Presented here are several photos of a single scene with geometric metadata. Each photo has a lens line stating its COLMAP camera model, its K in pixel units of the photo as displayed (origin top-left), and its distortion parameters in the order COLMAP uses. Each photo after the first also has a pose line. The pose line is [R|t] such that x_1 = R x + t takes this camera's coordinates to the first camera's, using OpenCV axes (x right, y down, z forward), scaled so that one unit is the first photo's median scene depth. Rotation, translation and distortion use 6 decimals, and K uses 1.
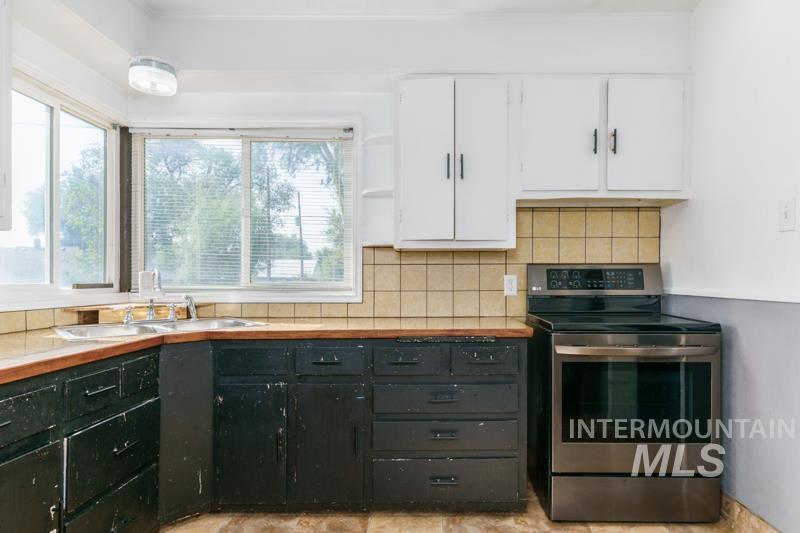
lens RADIAL K [[485.4, 0, 400.9], [0, 485.4, 270.6], [0, 0, 1]] dist [0.003918, 0.000517]
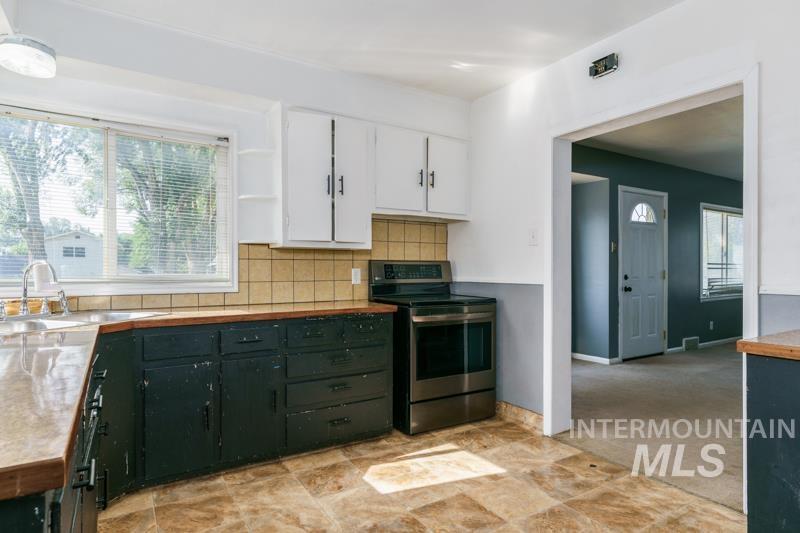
lens RADIAL K [[437.7, 0, 400.0], [0, 437.7, 266.5], [0, 0, 1]] dist [-0.000088, -0.000580]
pose [[0.856271, 0.005921, 0.516493, -0.328435], [-0.008700, 0.999958, 0.002960, -0.001222], [-0.516454, -0.007028, 0.856286, -0.098340]]
